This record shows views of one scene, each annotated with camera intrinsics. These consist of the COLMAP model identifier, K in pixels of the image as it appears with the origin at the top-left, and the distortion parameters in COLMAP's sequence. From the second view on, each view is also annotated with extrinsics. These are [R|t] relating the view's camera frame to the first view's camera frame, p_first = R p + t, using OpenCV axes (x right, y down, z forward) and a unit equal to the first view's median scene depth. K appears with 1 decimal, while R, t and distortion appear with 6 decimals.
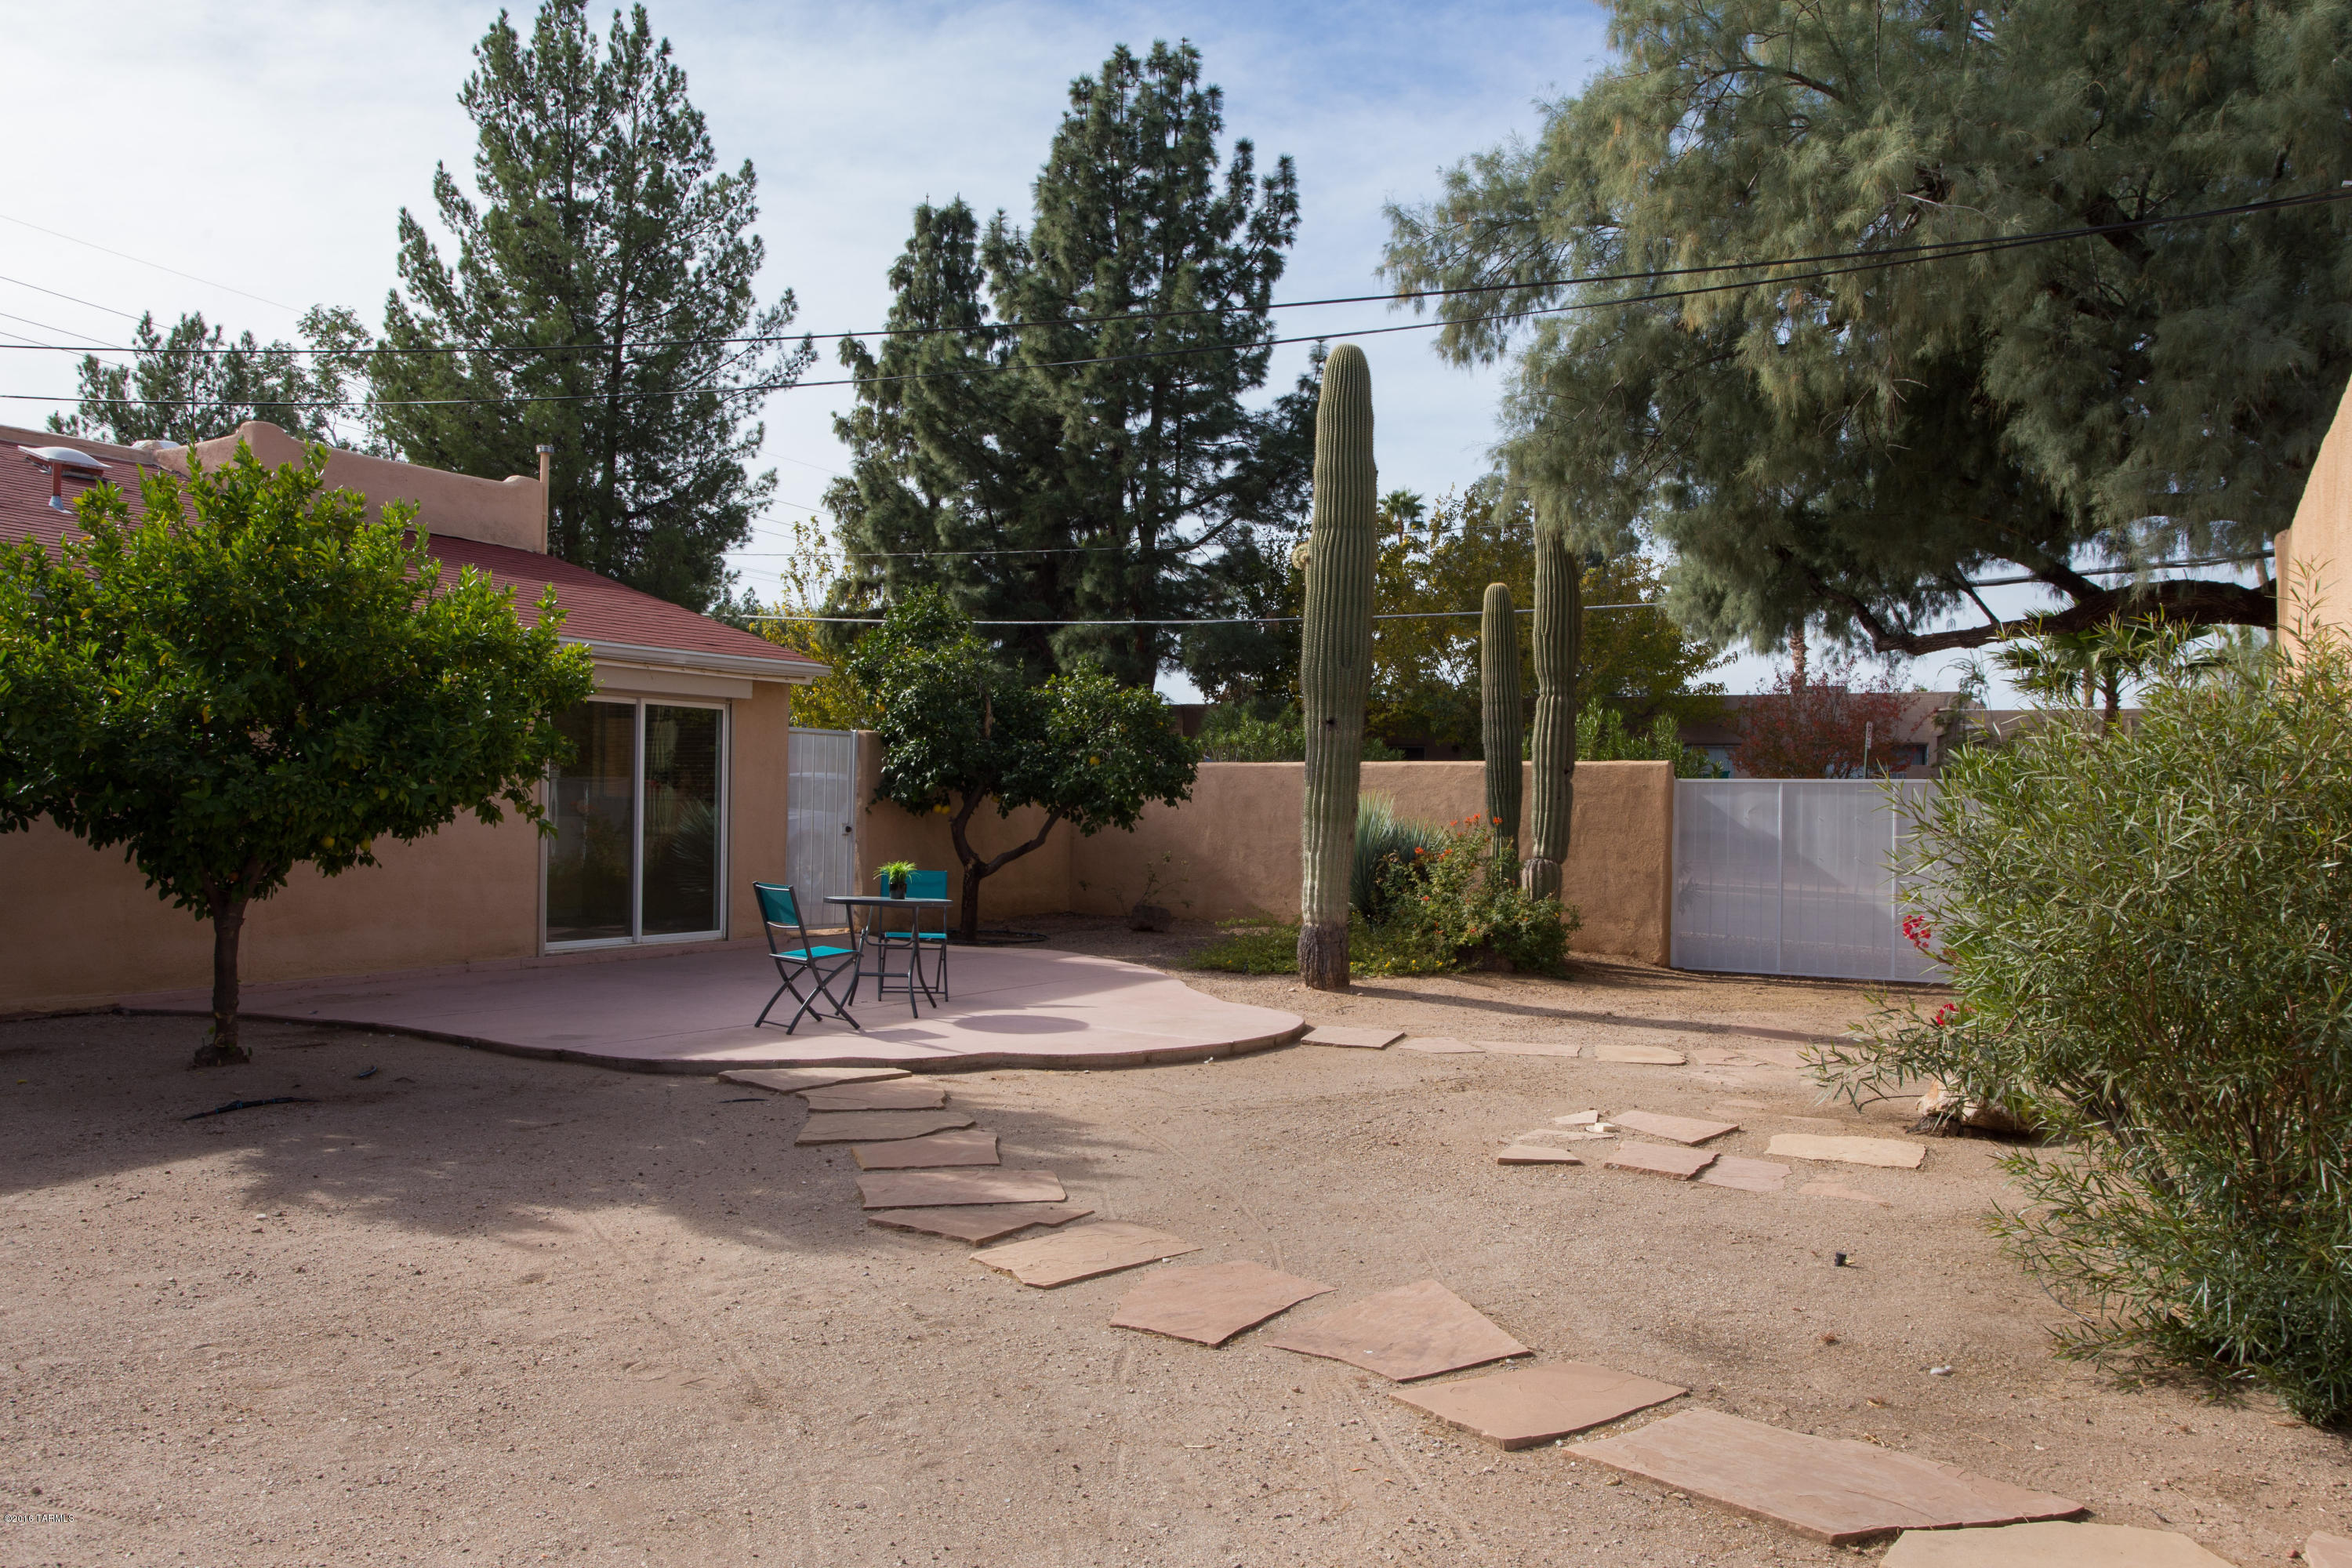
lens RADIAL K [[1724.3, 0, 1164.0], [0, 1724.3, 785.7], [0, 0, 1]] dist [-0.043115, 0.023882]
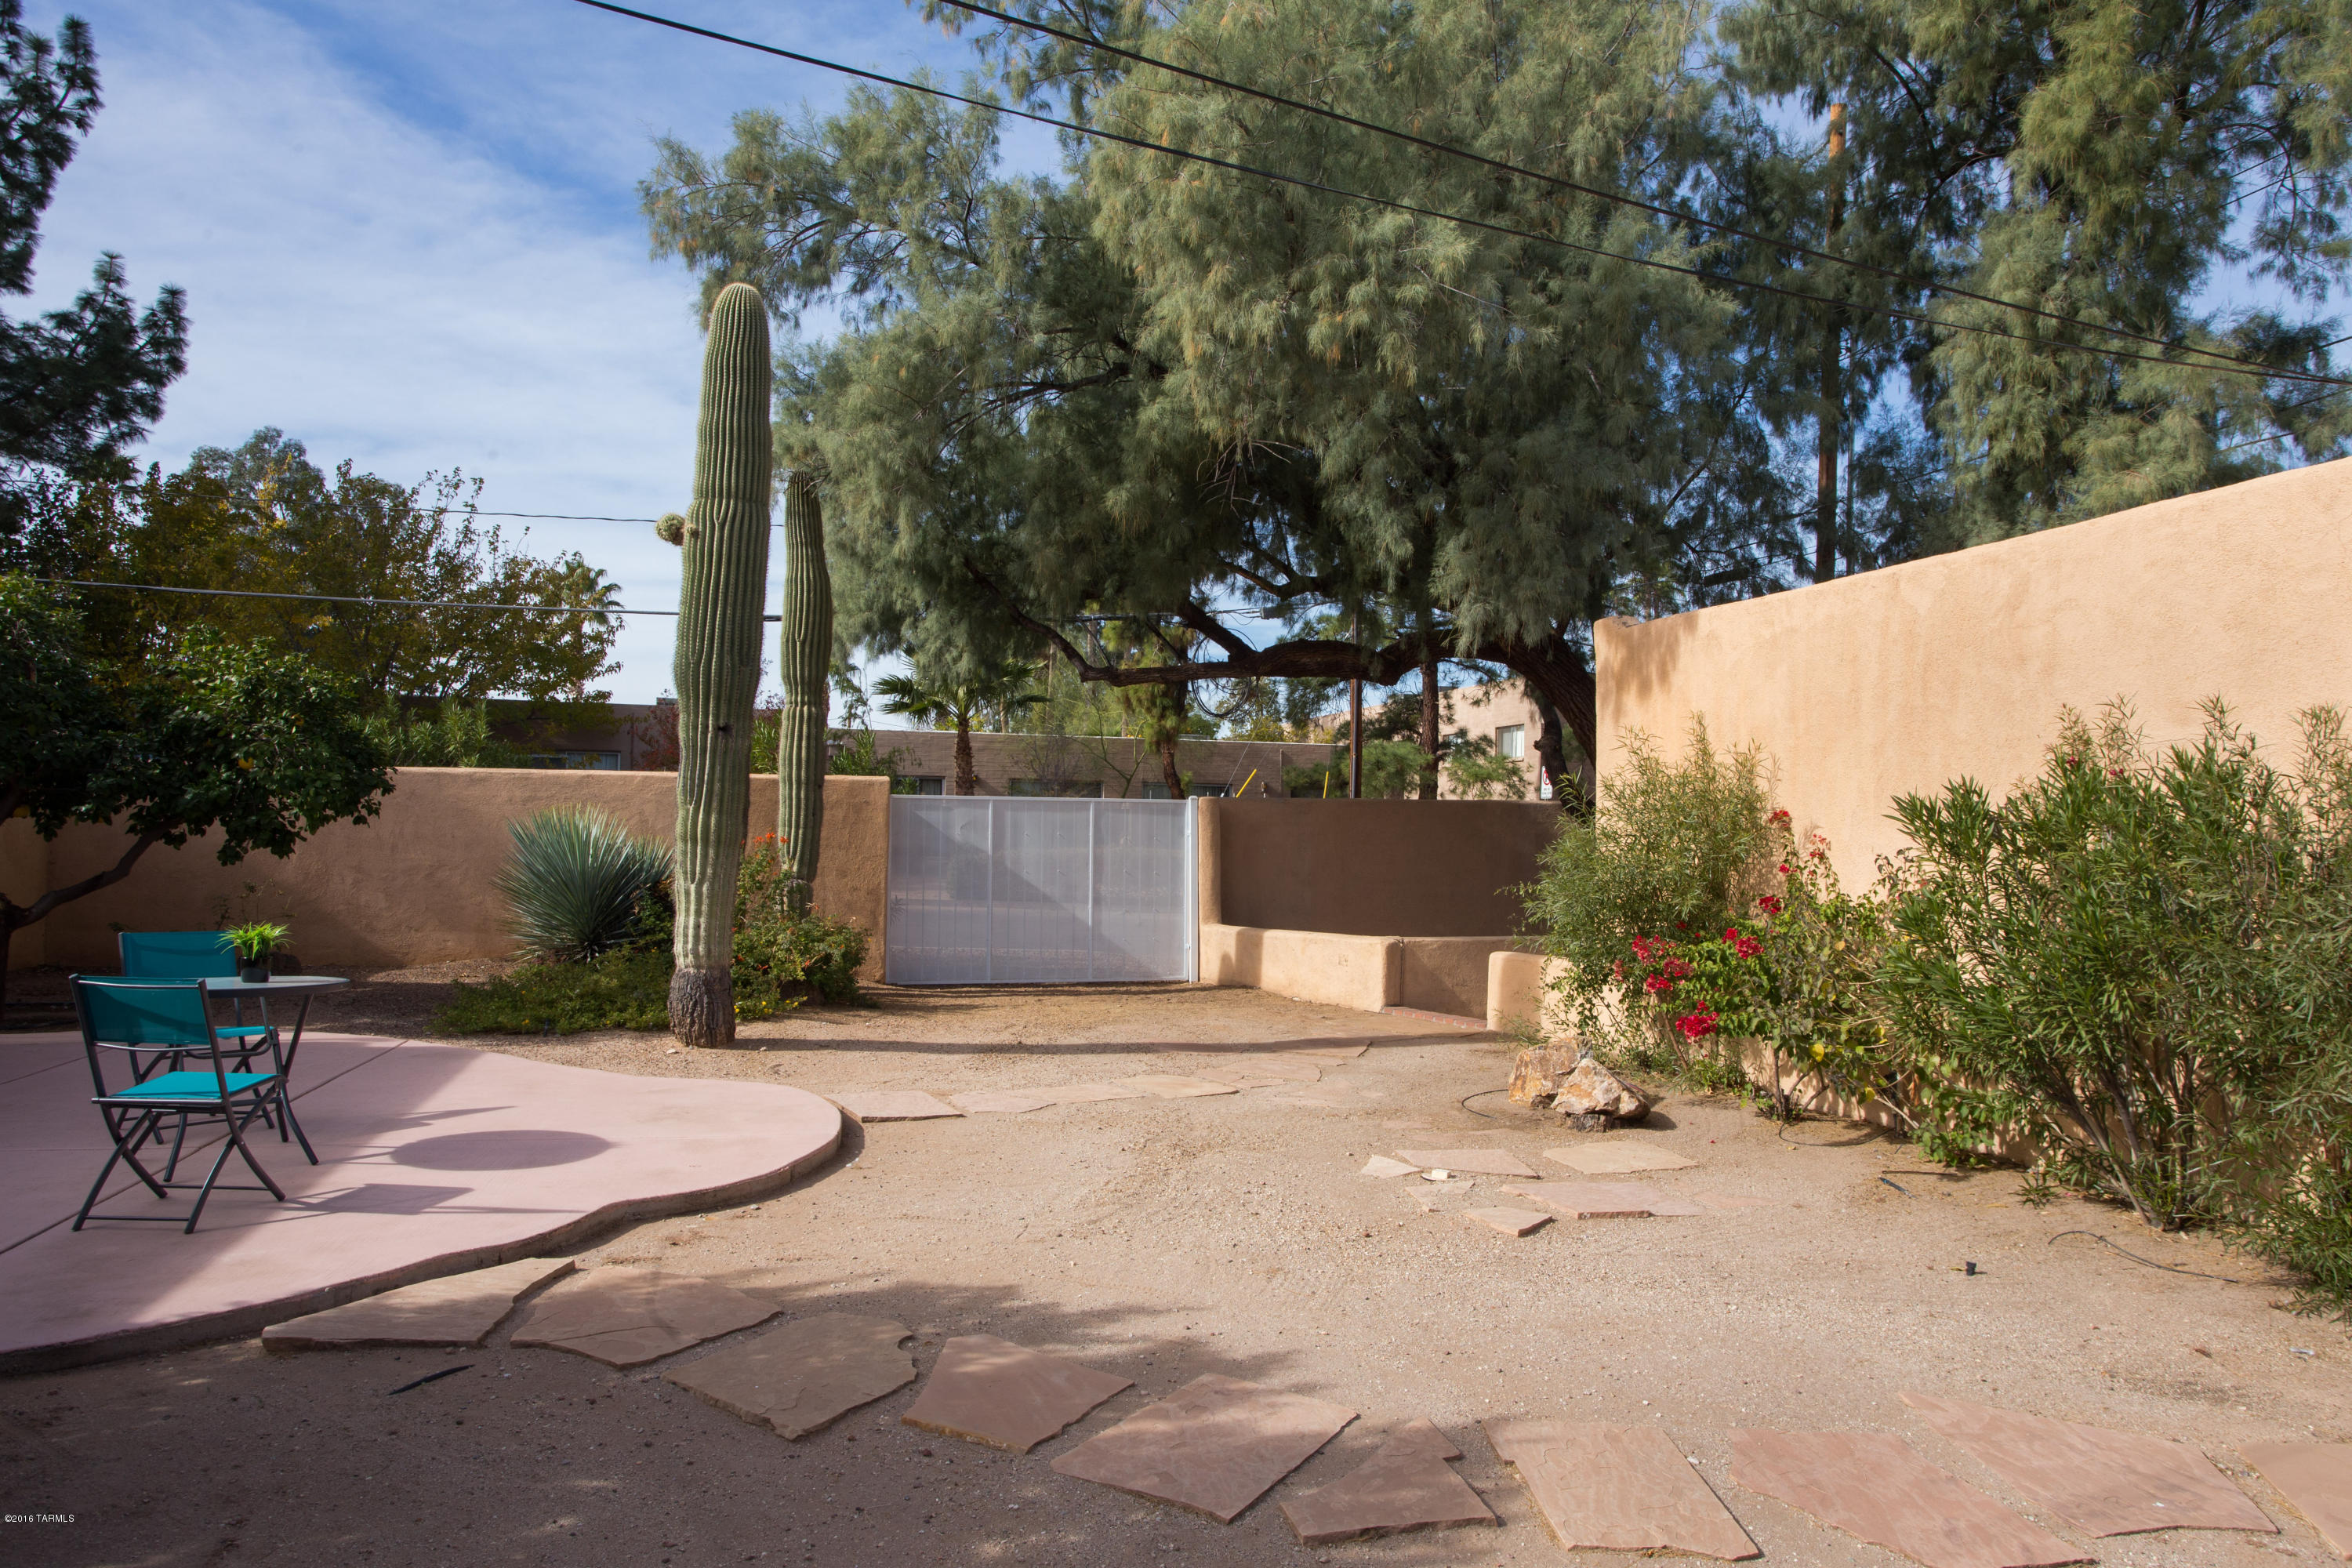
lens RADIAL K [[1553.3, 0, 1193.3], [0, 1553.3, 775.8], [0, 0, 1]] dist [-0.011093, 0.008867]
pose [[0.688432, 0.019941, 0.725027, -0.143745], [-0.015161, 0.999799, -0.013102, -0.003563], [-0.725142, -0.001972, 0.688596, 0.150970]]
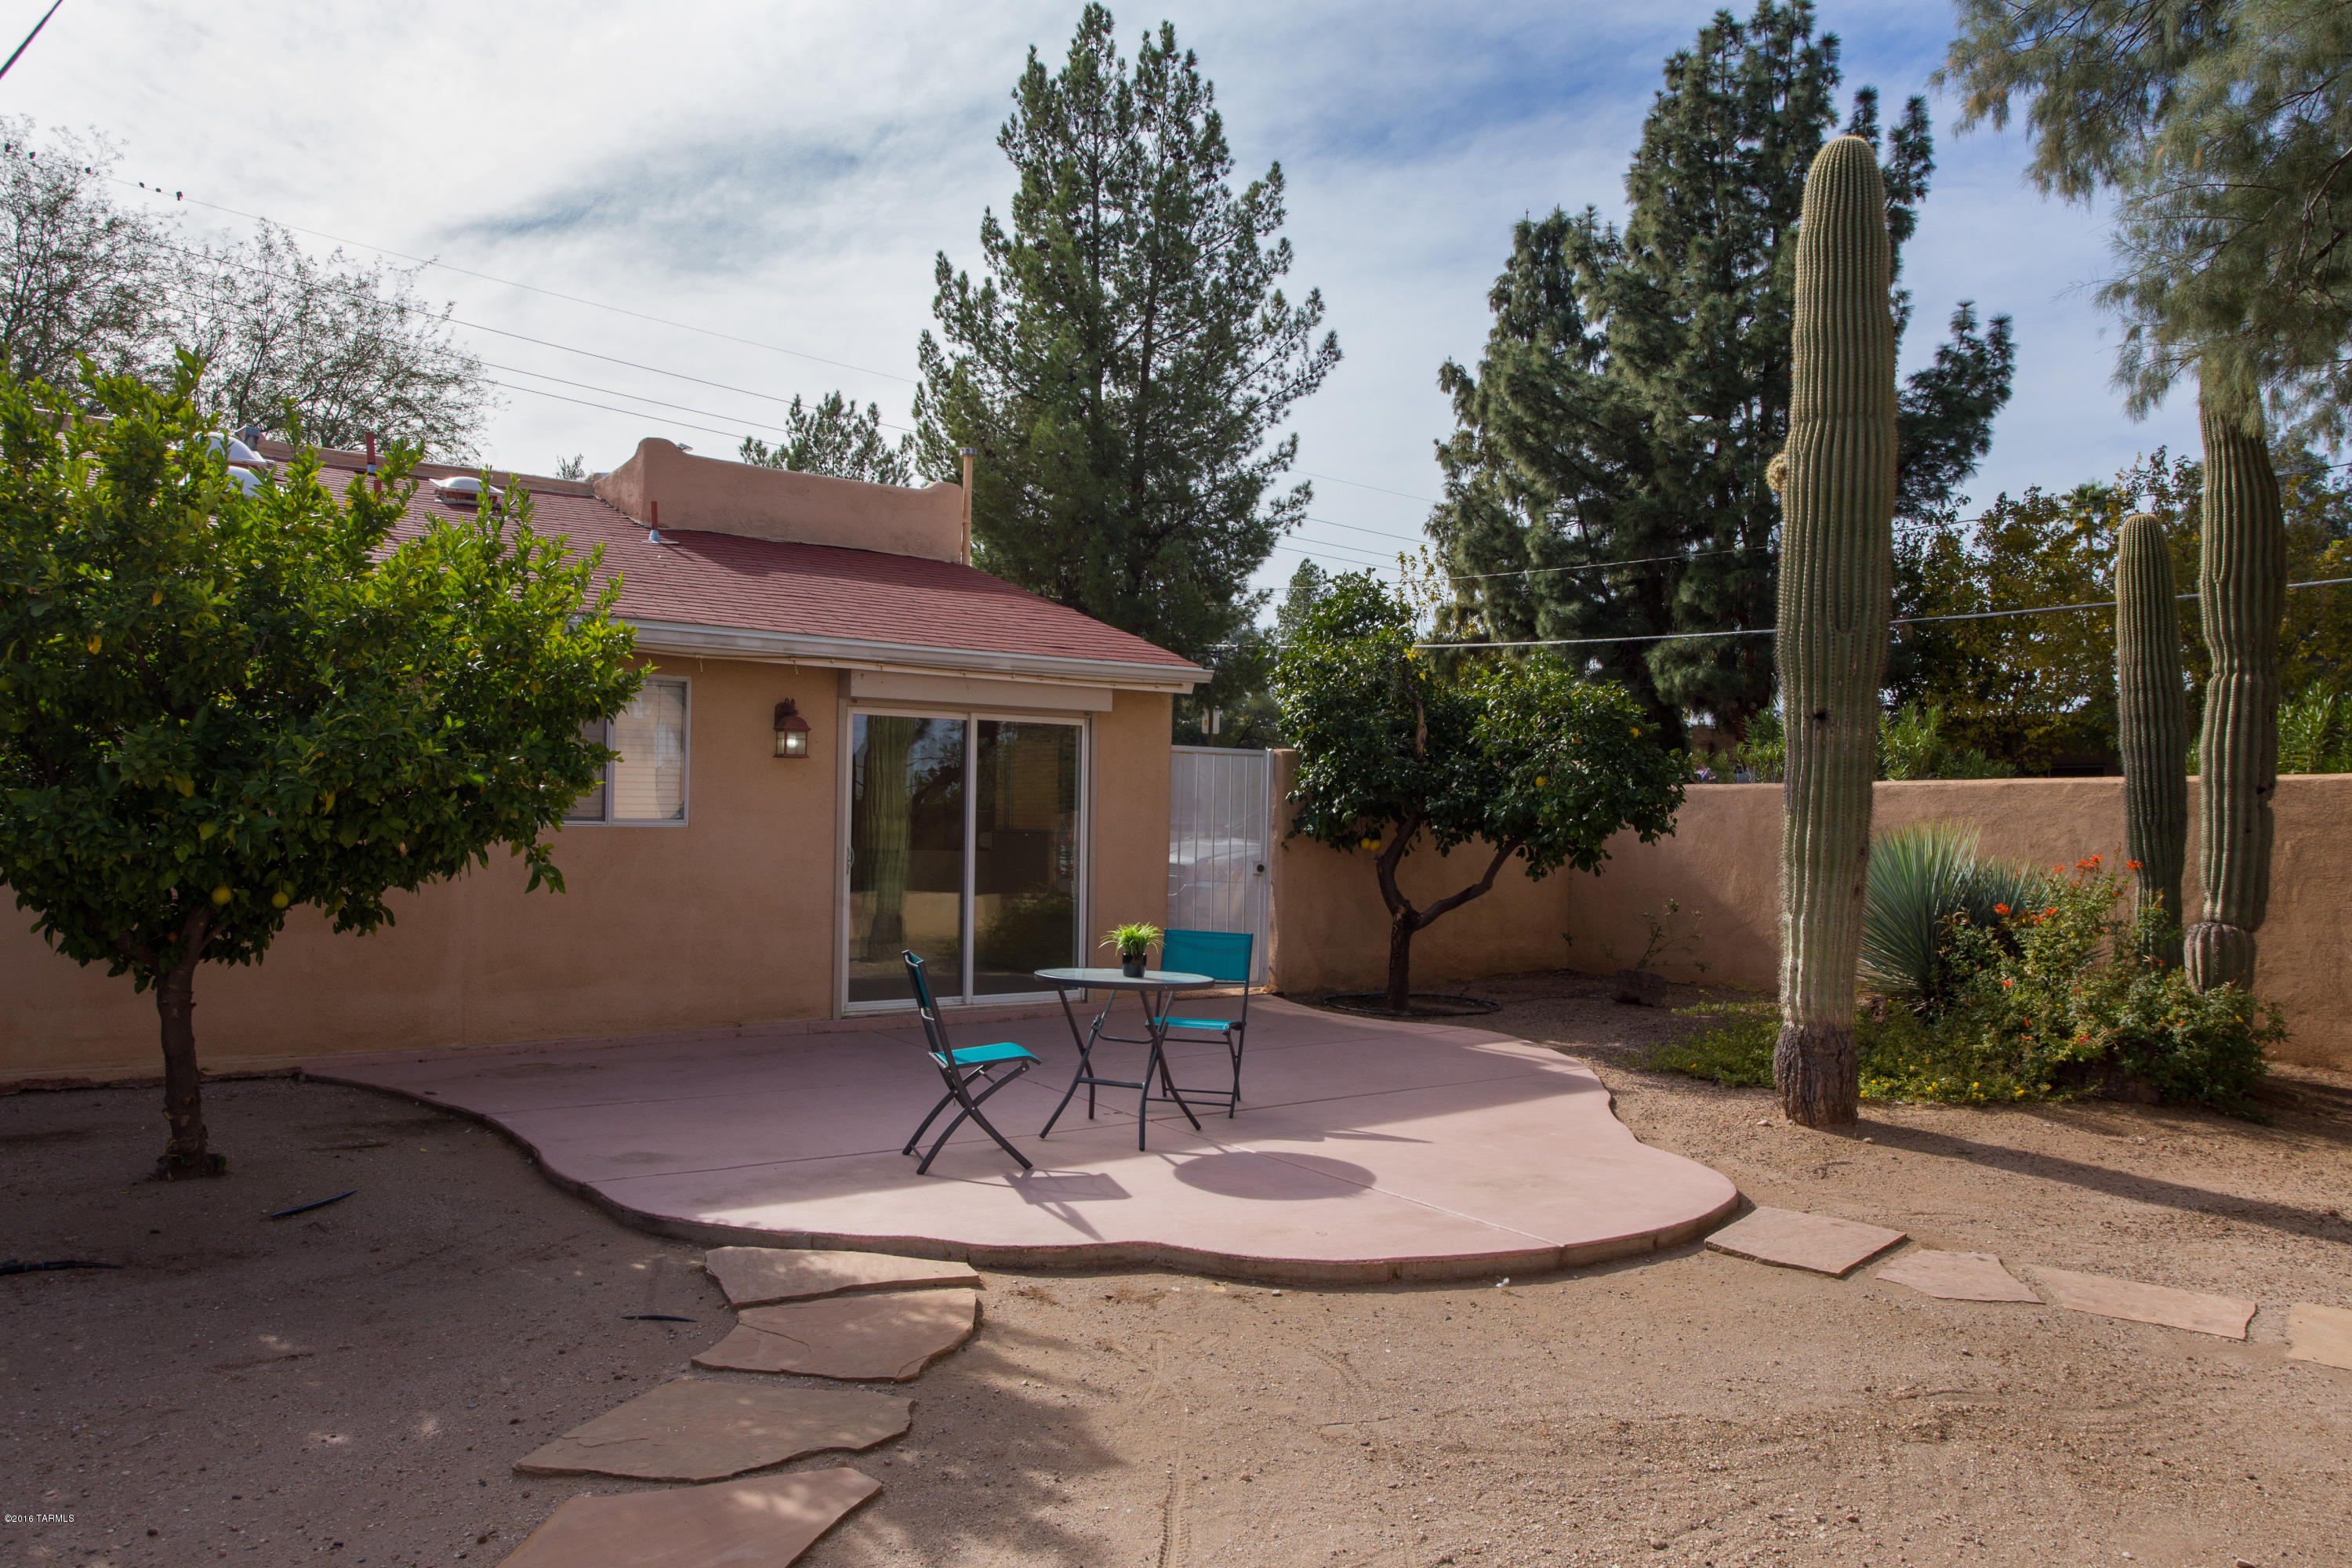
lens RADIAL K [[1599.6, 0, 1187.9], [0, 1599.6, 791.6], [0, 0, 1]] dist [-0.042948, 0.038465]
pose [[0.923874, -0.009392, -0.382581, 0.051243], [0.004062, 0.999883, -0.014735, -0.000239], [0.382675, 0.012059, 0.923804, 0.171177]]
